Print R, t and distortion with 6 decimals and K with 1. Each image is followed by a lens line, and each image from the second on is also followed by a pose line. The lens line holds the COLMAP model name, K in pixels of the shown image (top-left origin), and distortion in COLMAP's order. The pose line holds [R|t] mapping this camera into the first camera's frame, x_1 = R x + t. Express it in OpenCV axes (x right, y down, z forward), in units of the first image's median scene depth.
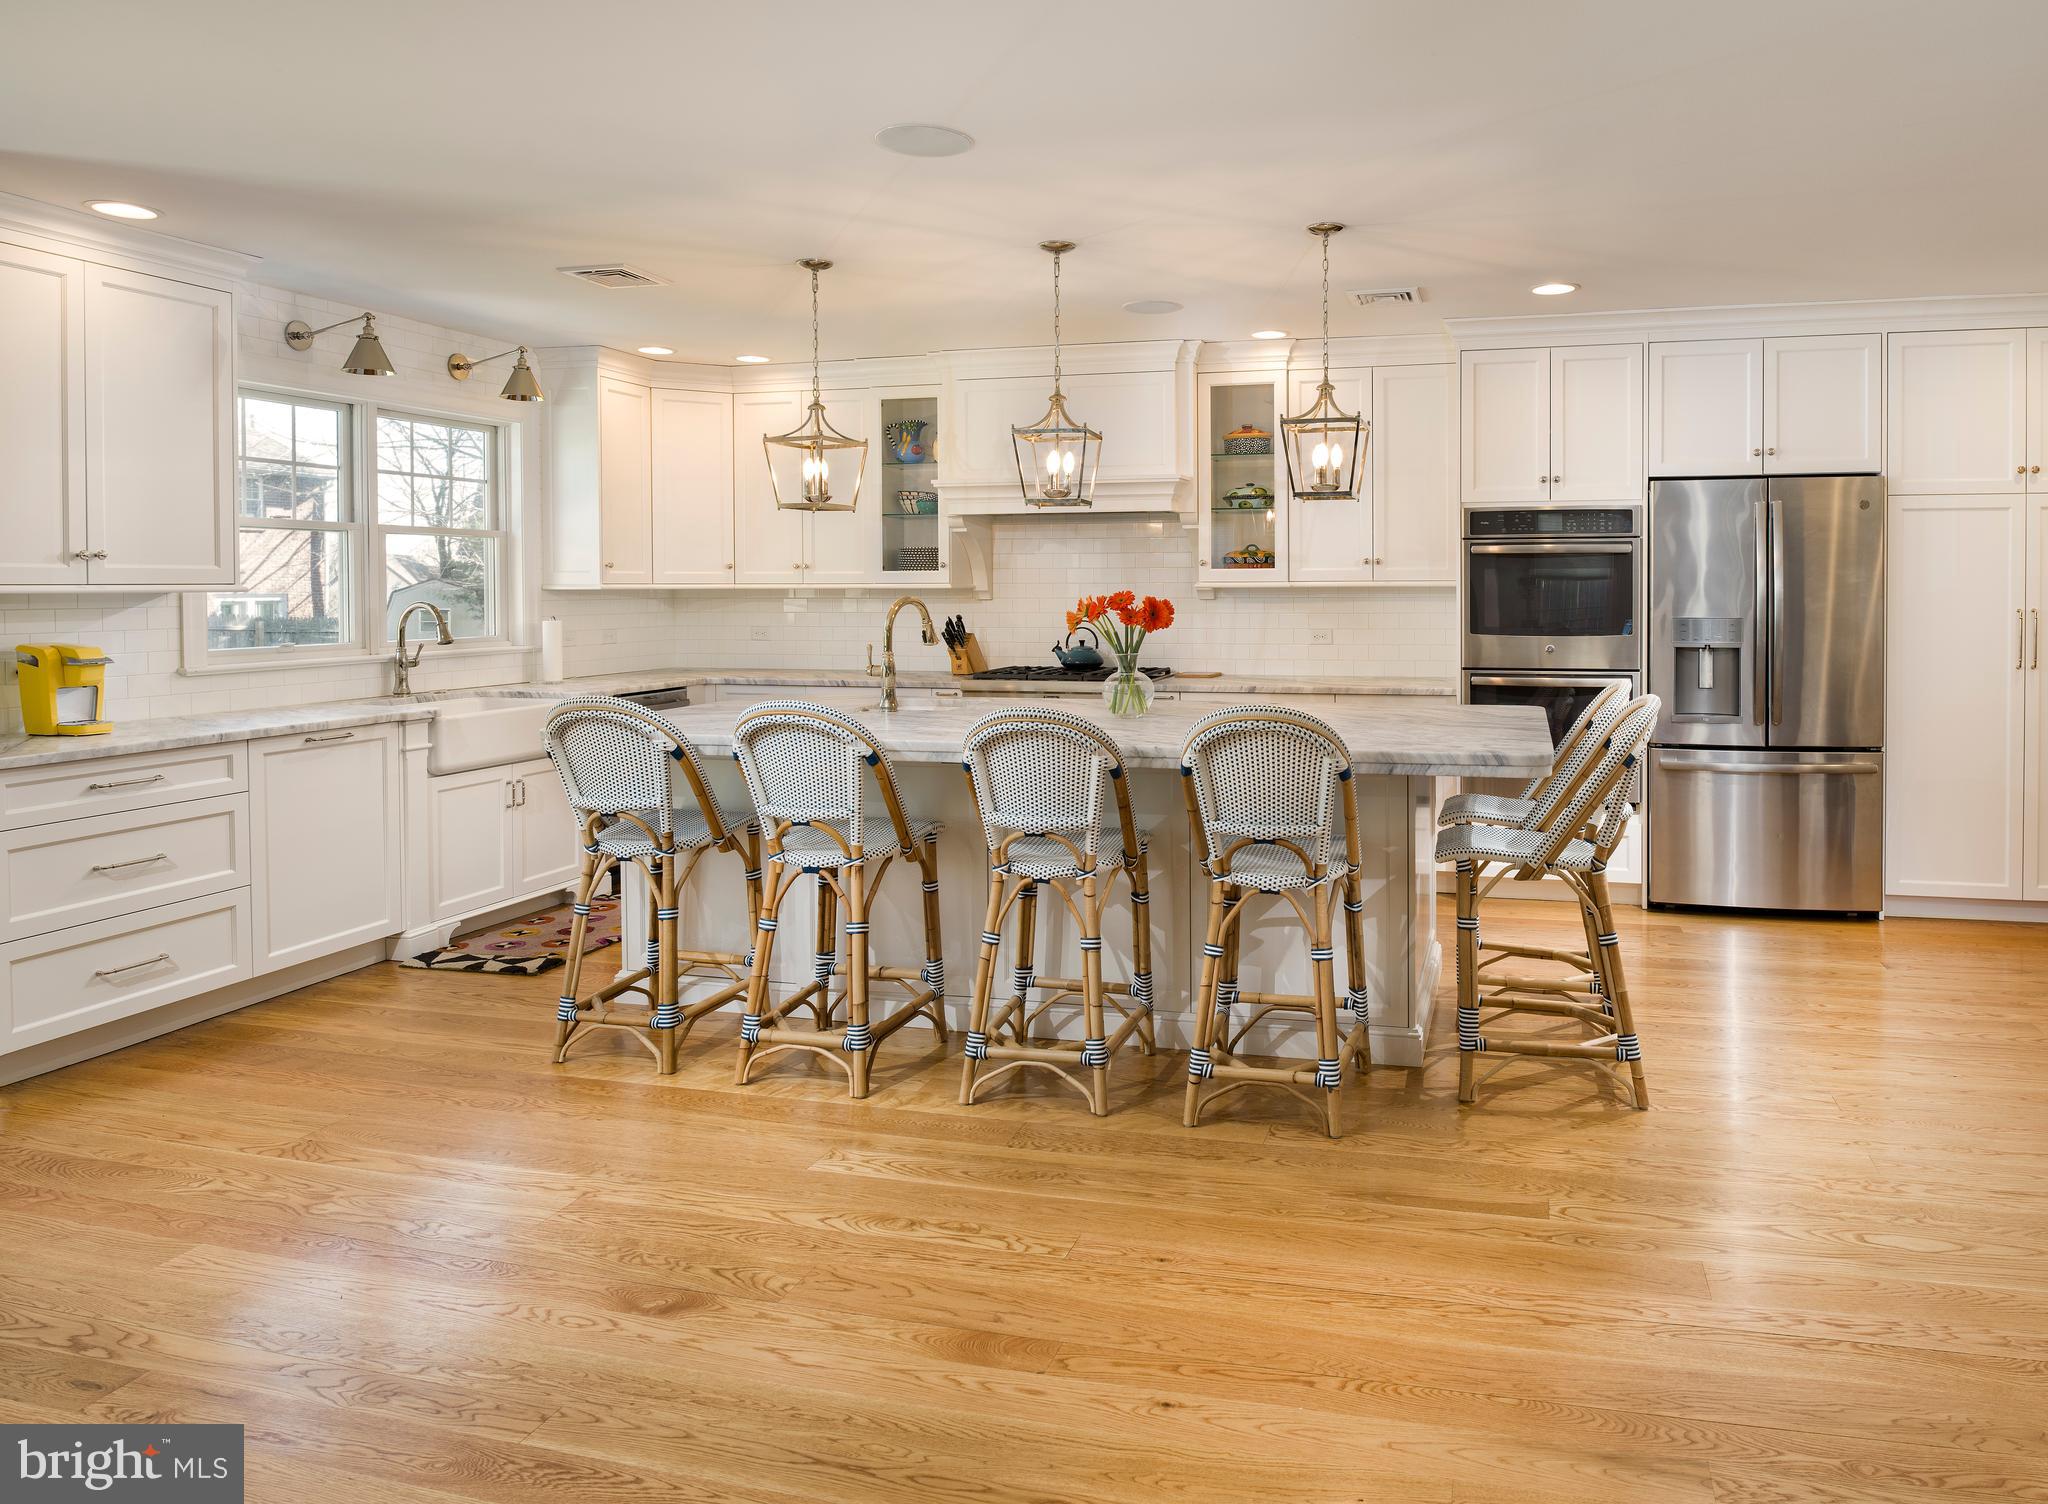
lens RADIAL K [[1204.1, 0, 1018.0], [0, 1204.1, 617.4], [0, 0, 1]] dist [-0.023555, -0.000942]
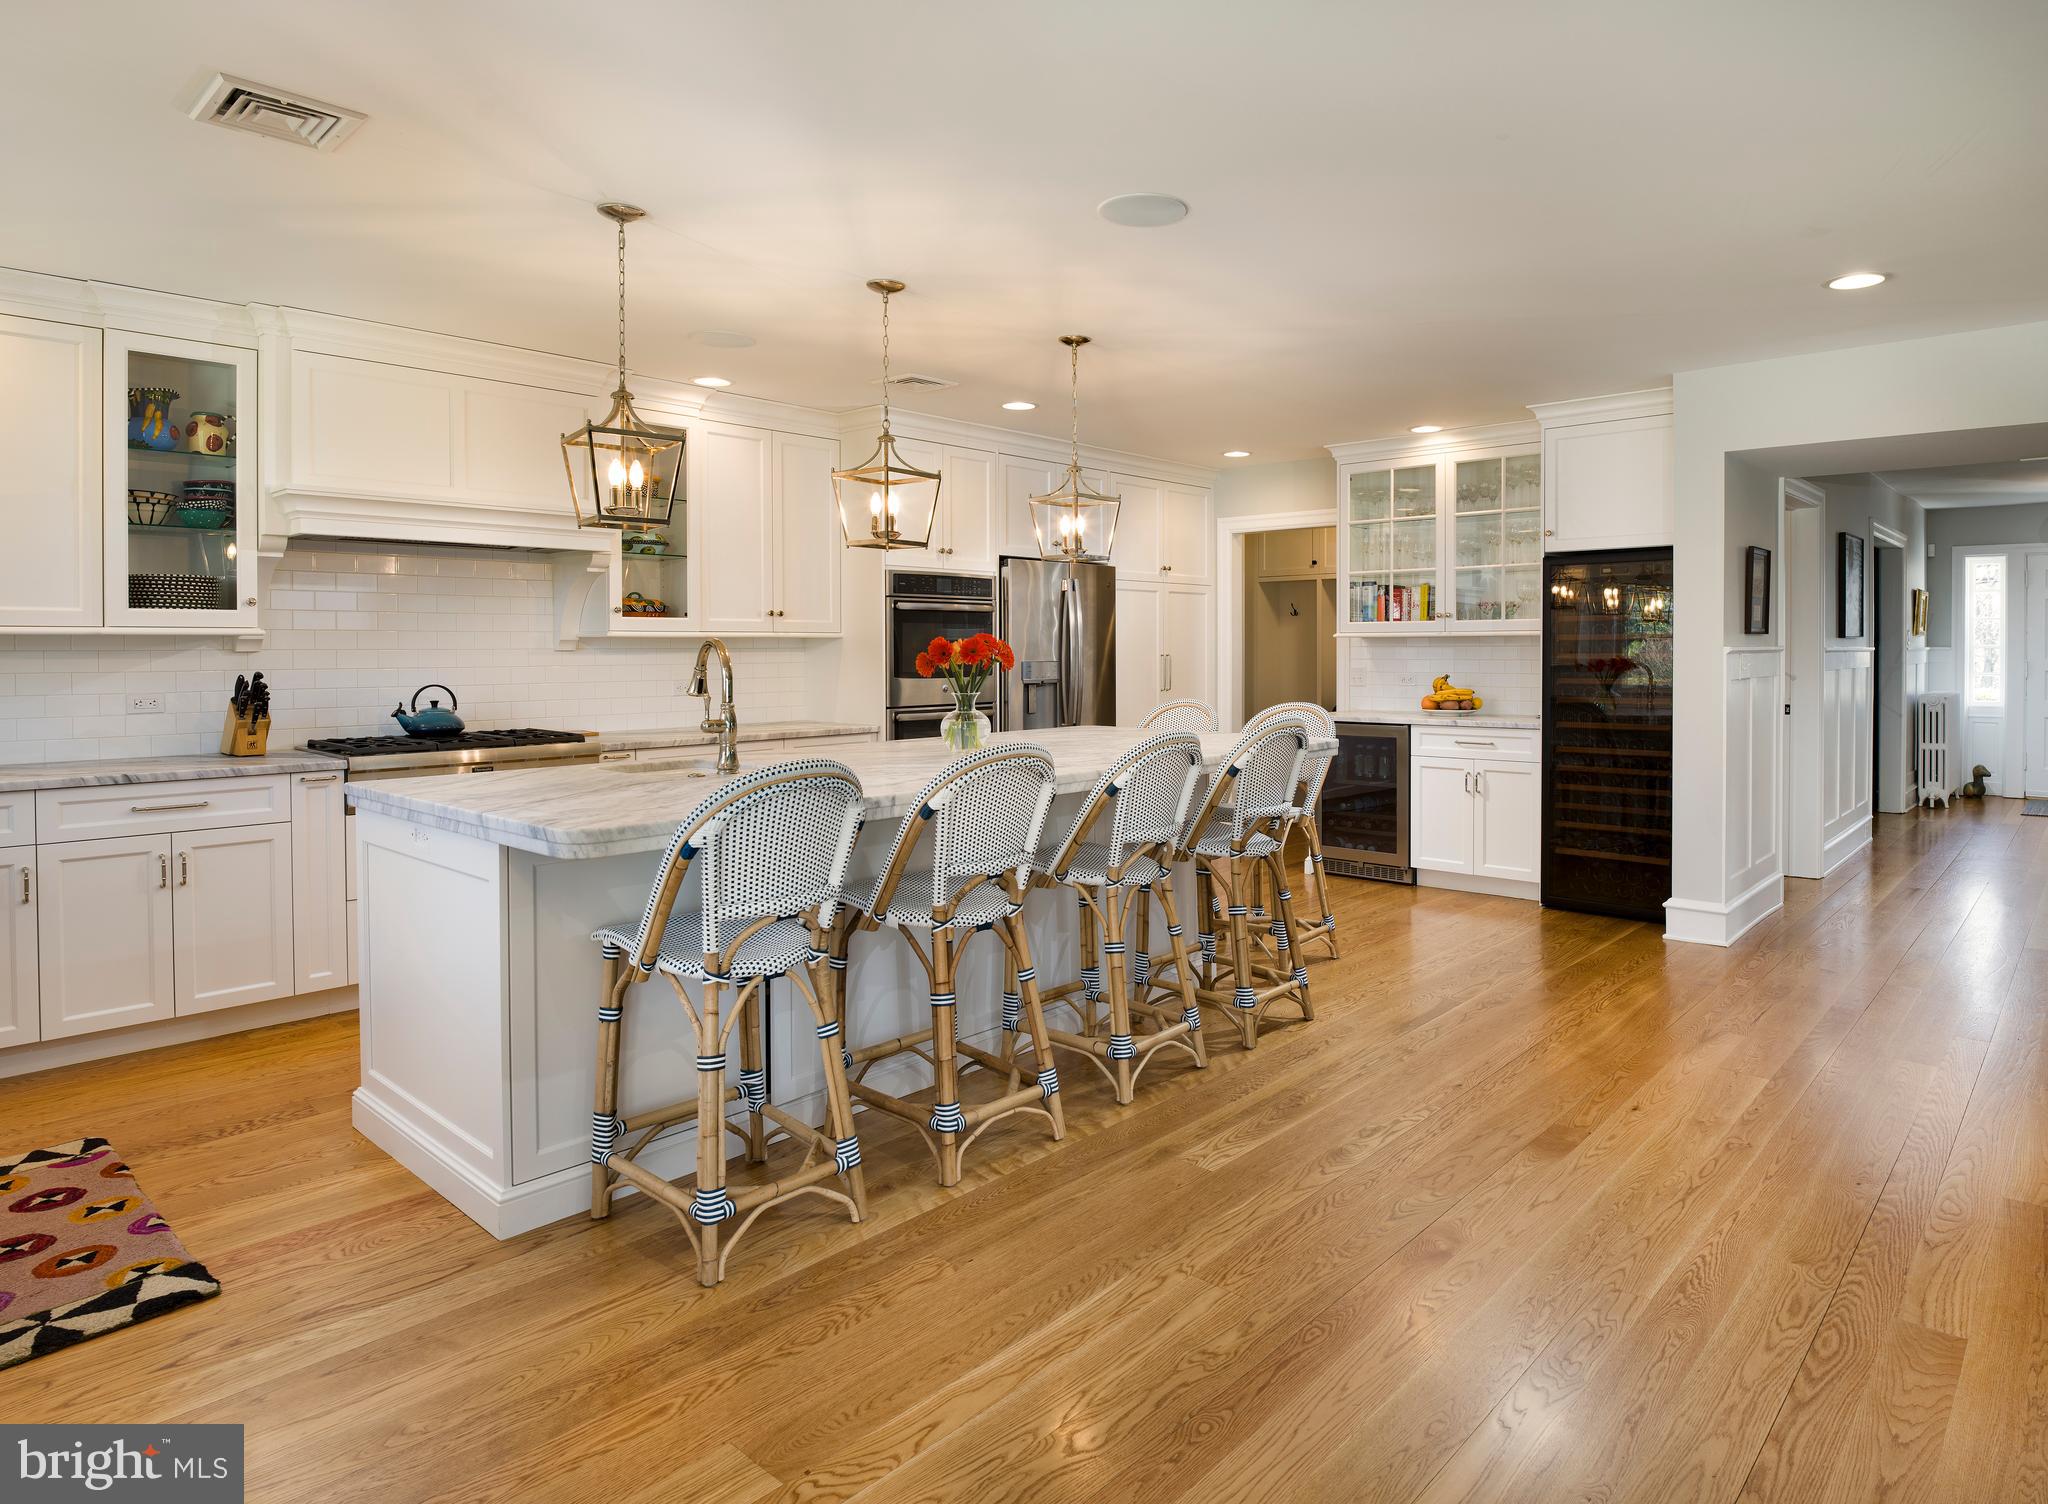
lens RADIAL K [[1233.8, 0, 1025.6], [0, 1233.8, 677.1], [0, 0, 1]] dist [-0.018068, -0.000452]
pose [[0.466094, -0.016357, 0.884584, -0.631004], [0.021429, 0.999744, 0.007195, 0.007202], [-0.884475, 0.015602, 0.466326, 0.331669]]
